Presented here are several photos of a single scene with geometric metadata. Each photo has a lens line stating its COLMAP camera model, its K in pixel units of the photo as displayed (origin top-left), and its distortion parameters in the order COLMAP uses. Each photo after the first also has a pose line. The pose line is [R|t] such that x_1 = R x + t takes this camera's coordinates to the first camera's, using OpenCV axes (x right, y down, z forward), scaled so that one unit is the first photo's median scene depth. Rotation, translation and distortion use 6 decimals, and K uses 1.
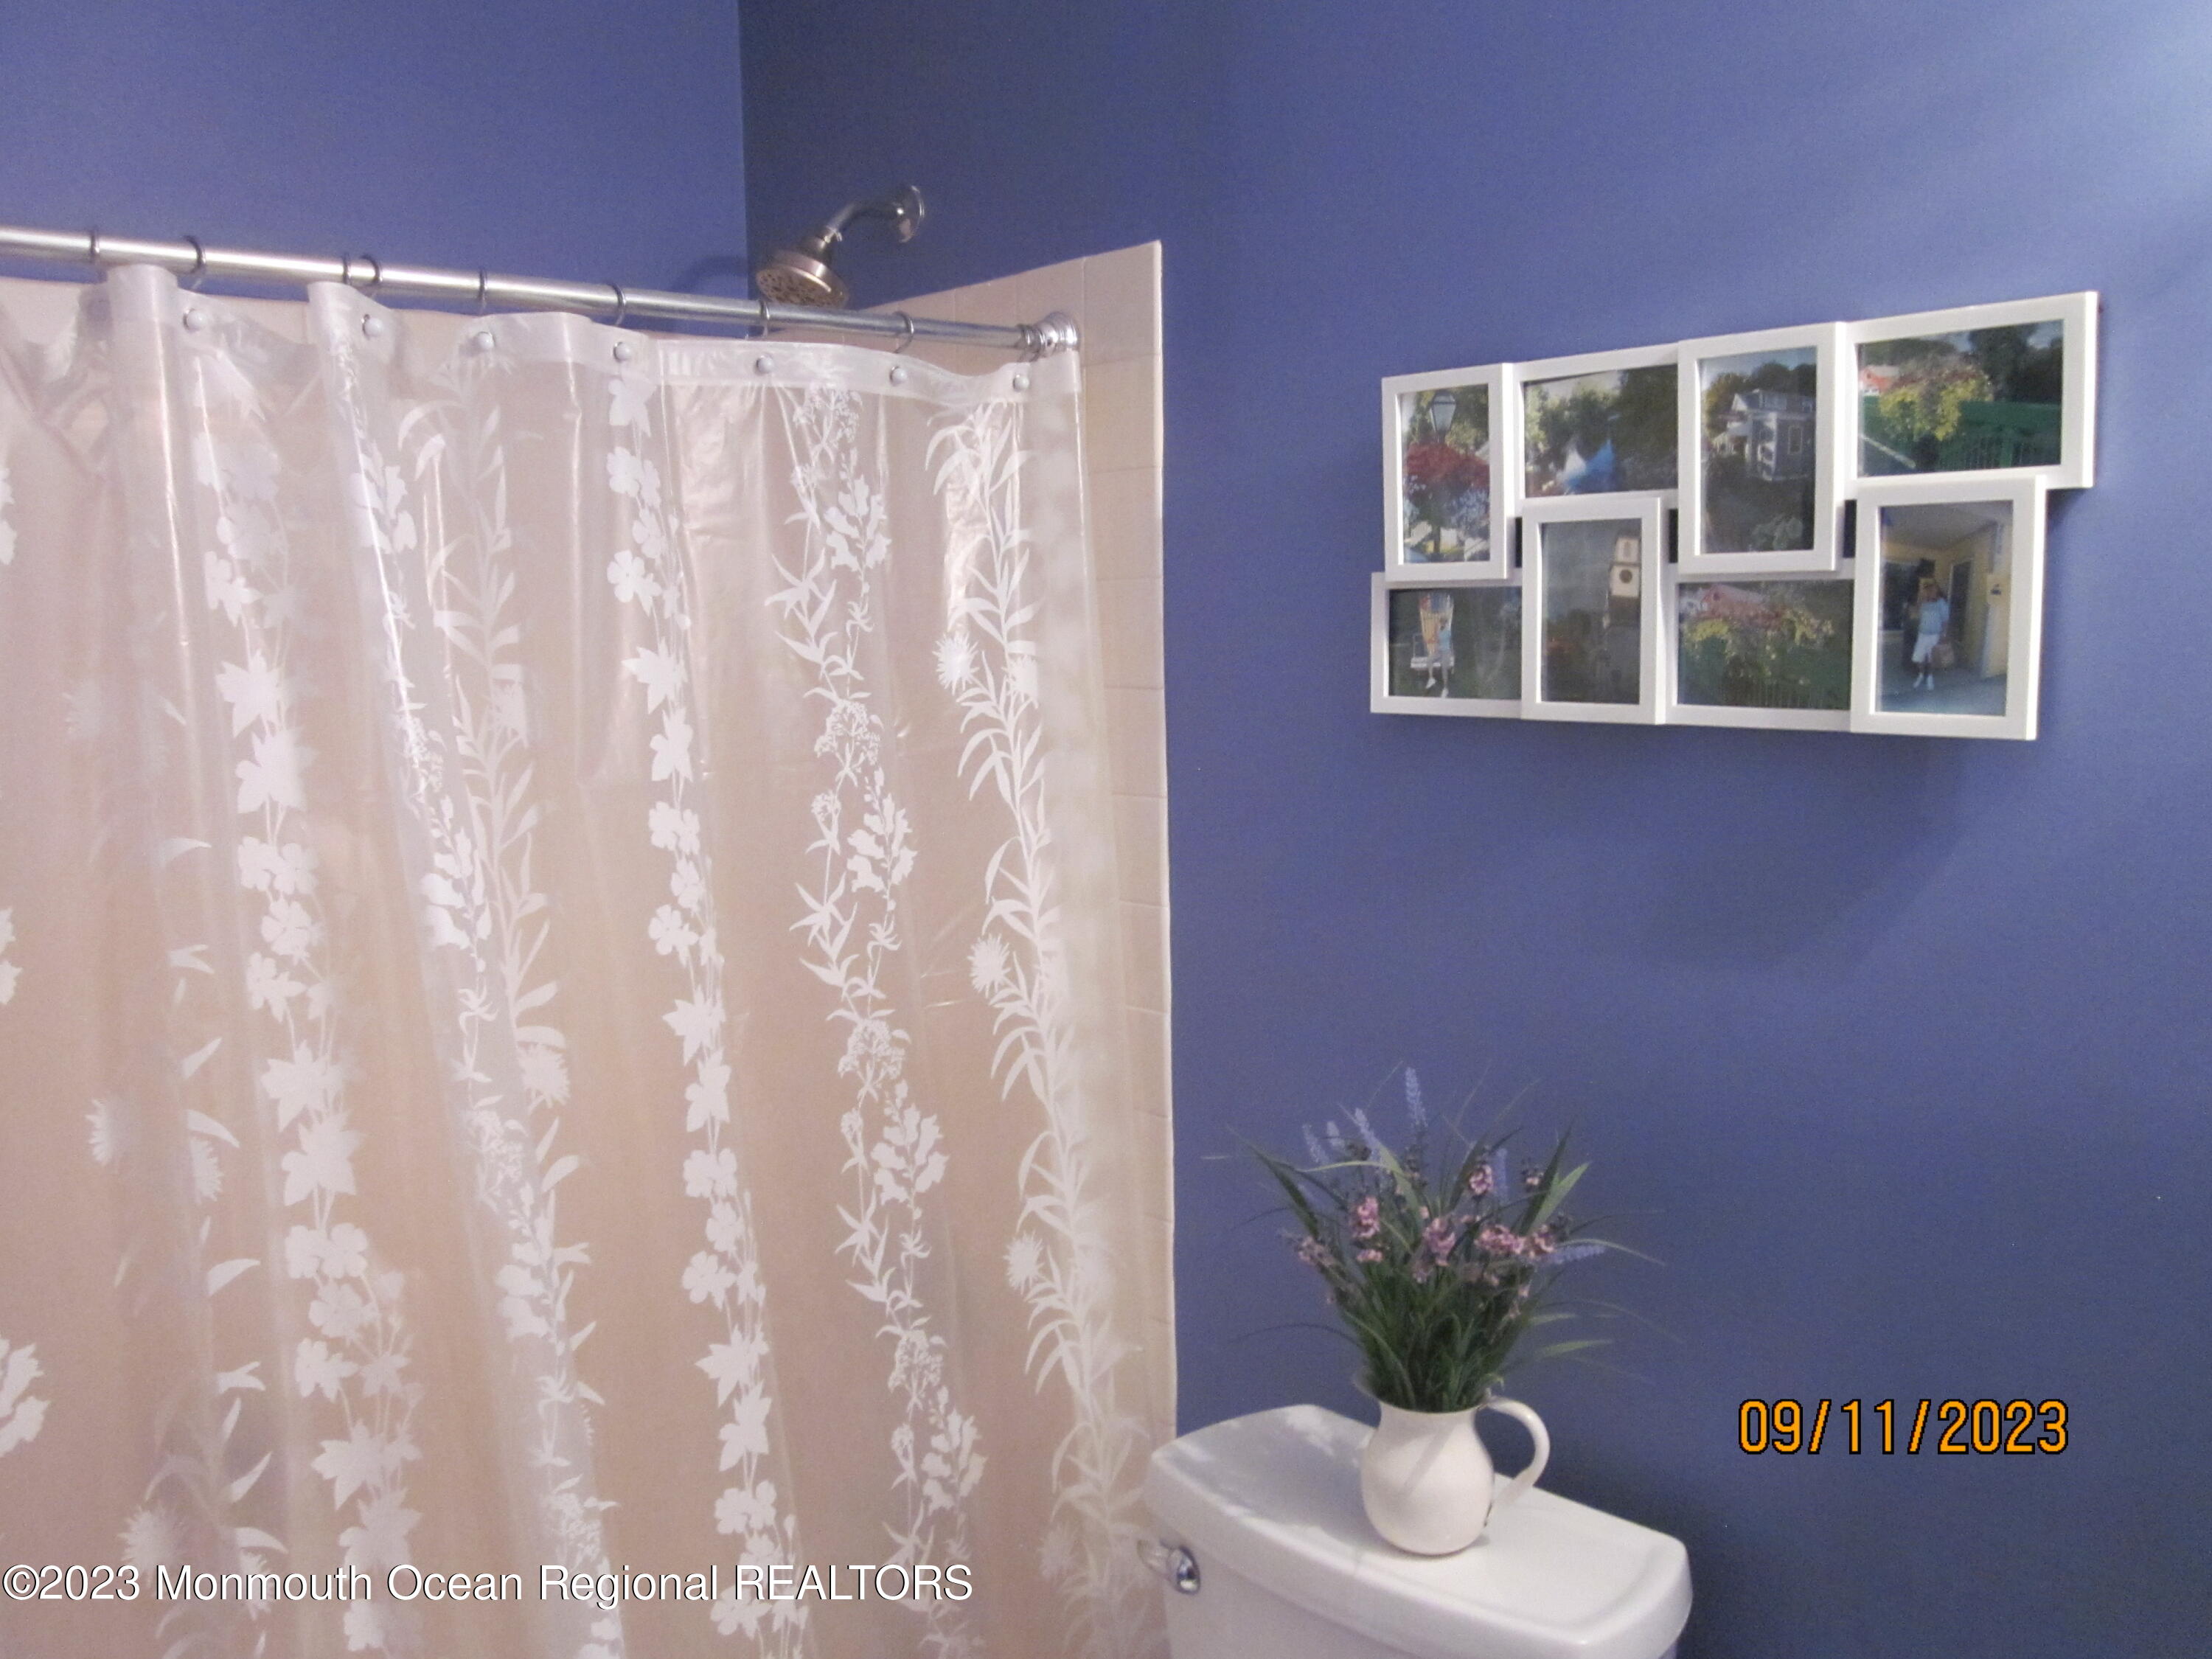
lens RADIAL K [[1832.2, 0, 1106.3], [0, 1832.2, 831.9], [0, 0, 1]] dist [-0.036590, -0.004059]
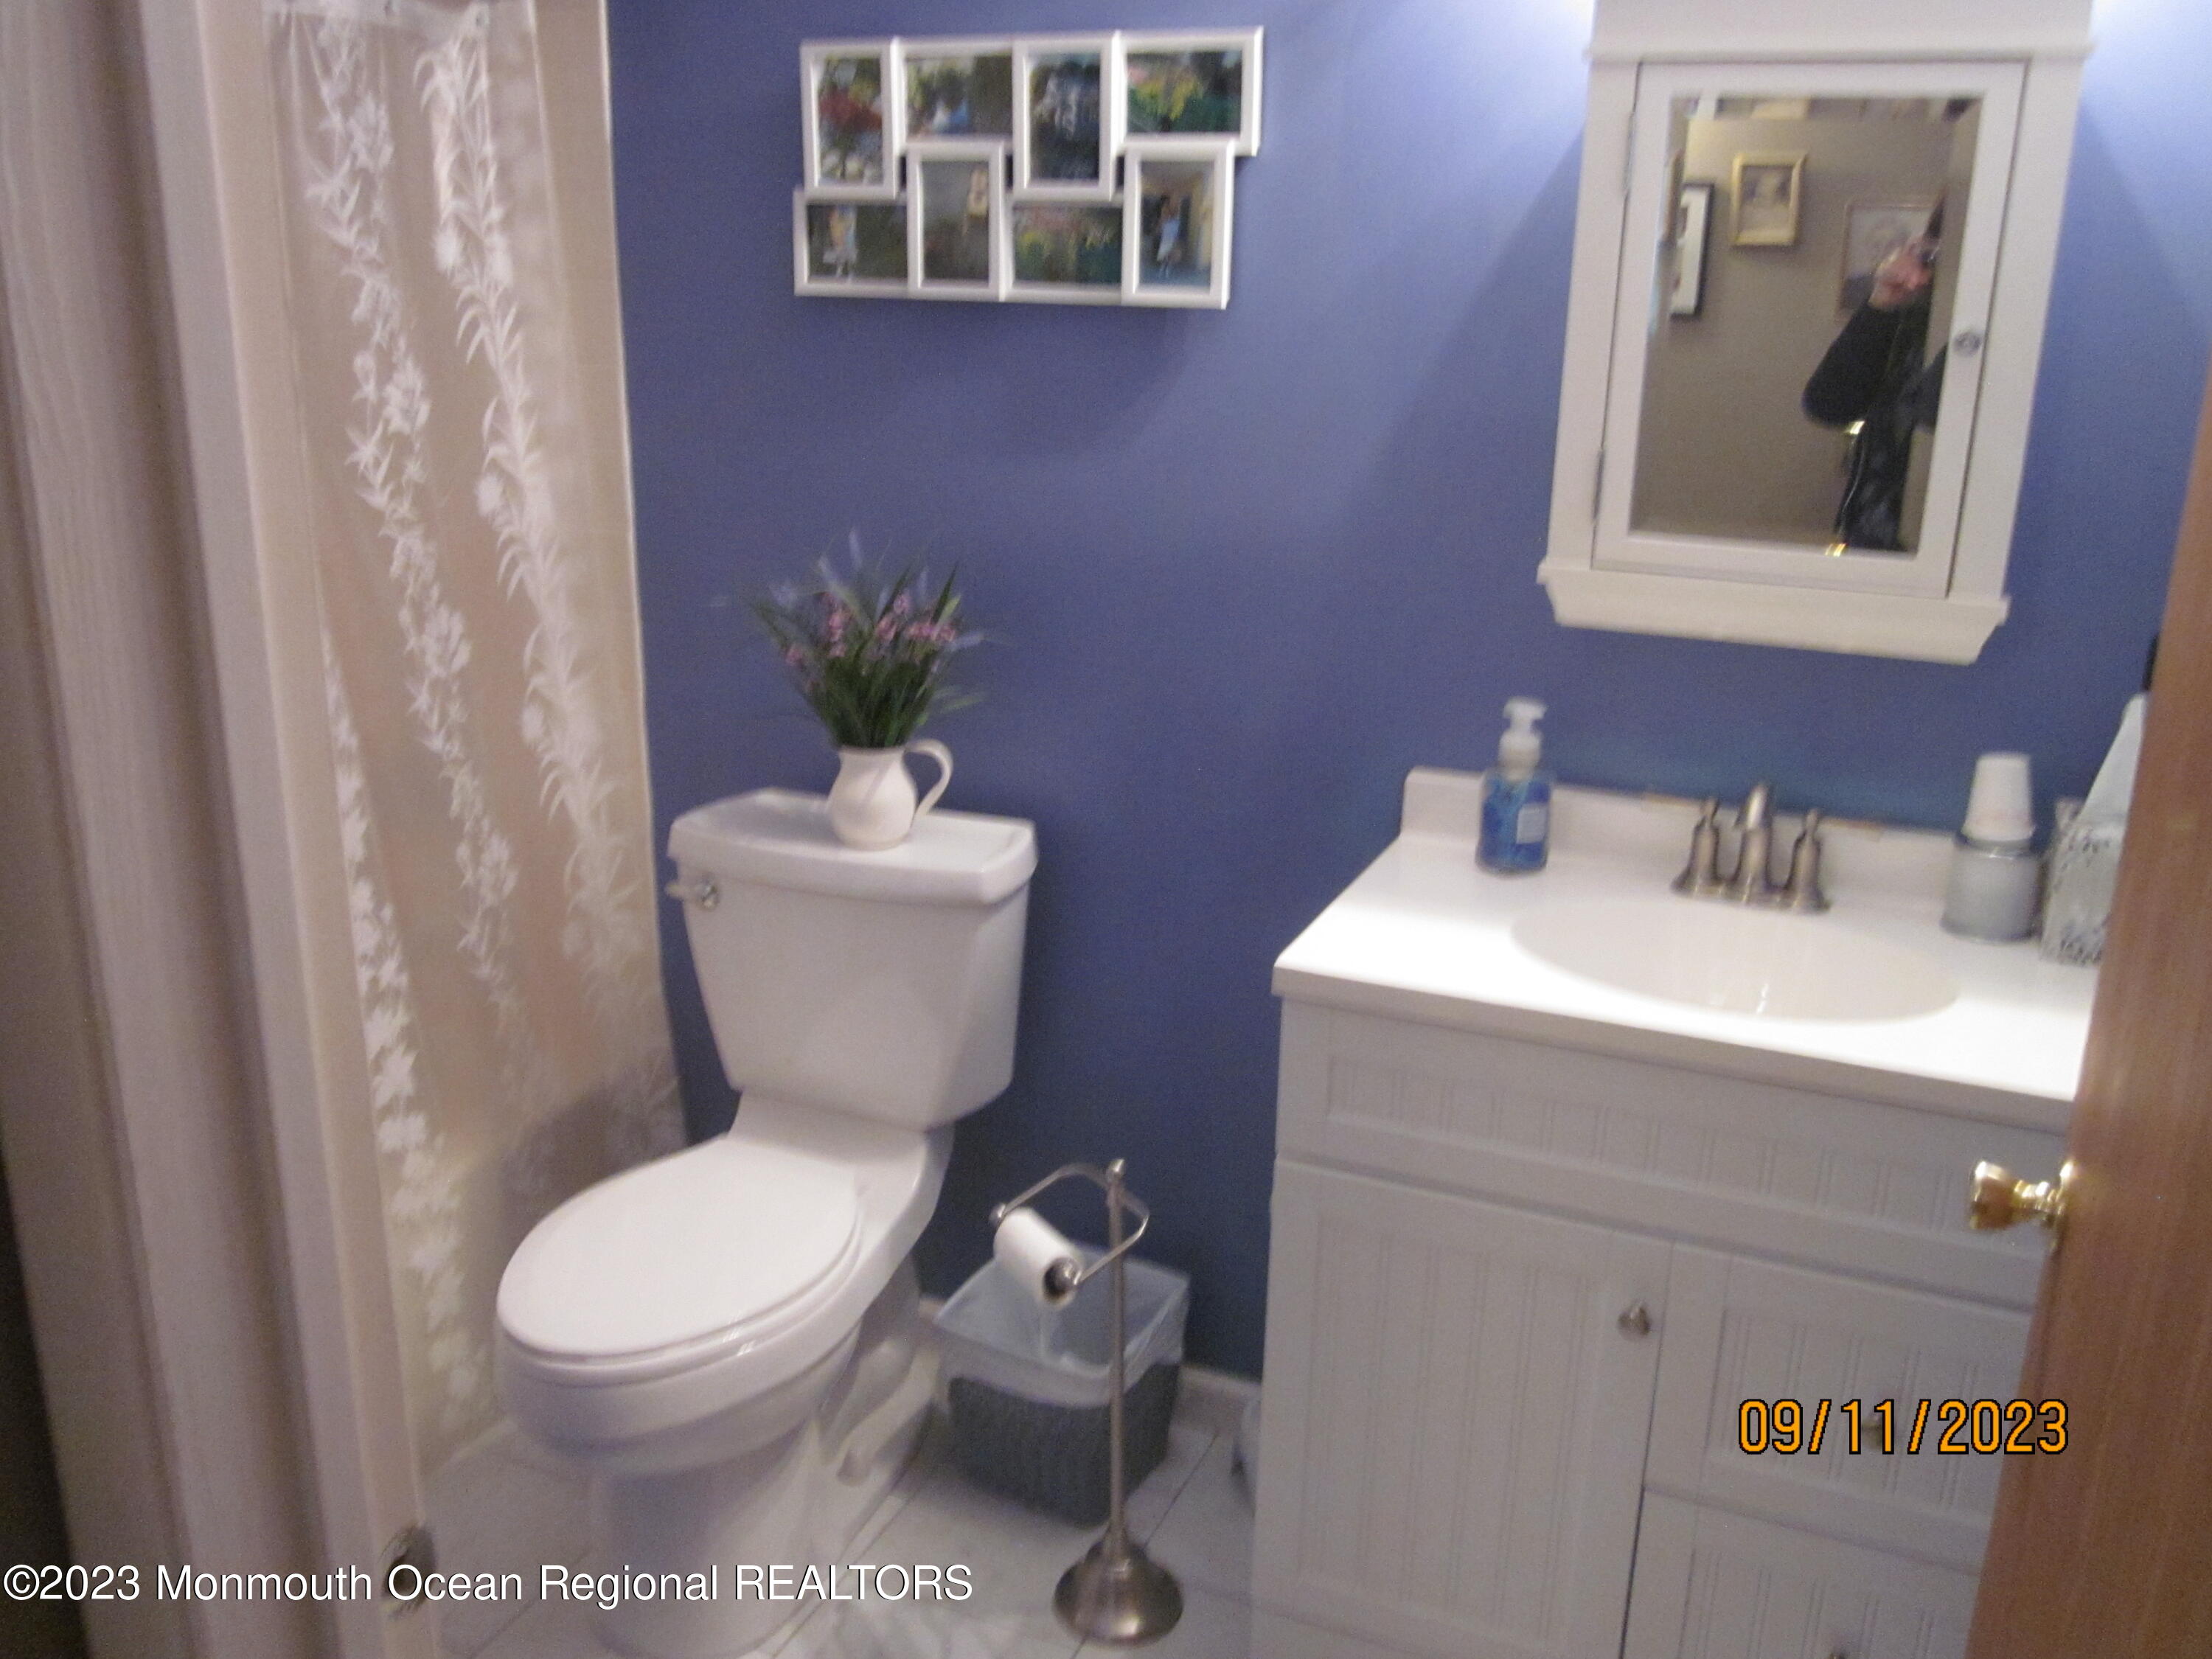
lens RADIAL K [[1832.2, 0, 1106.3], [0, 1832.2, 831.9], [0, 0, 1]] dist [-0.036590, -0.004059]
pose [[0.909821, -0.093417, 0.404350, -0.254815], [0.015020, 0.981110, 0.192869, 0.078121], [-0.414729, -0.169403, 0.894037, -0.439616]]
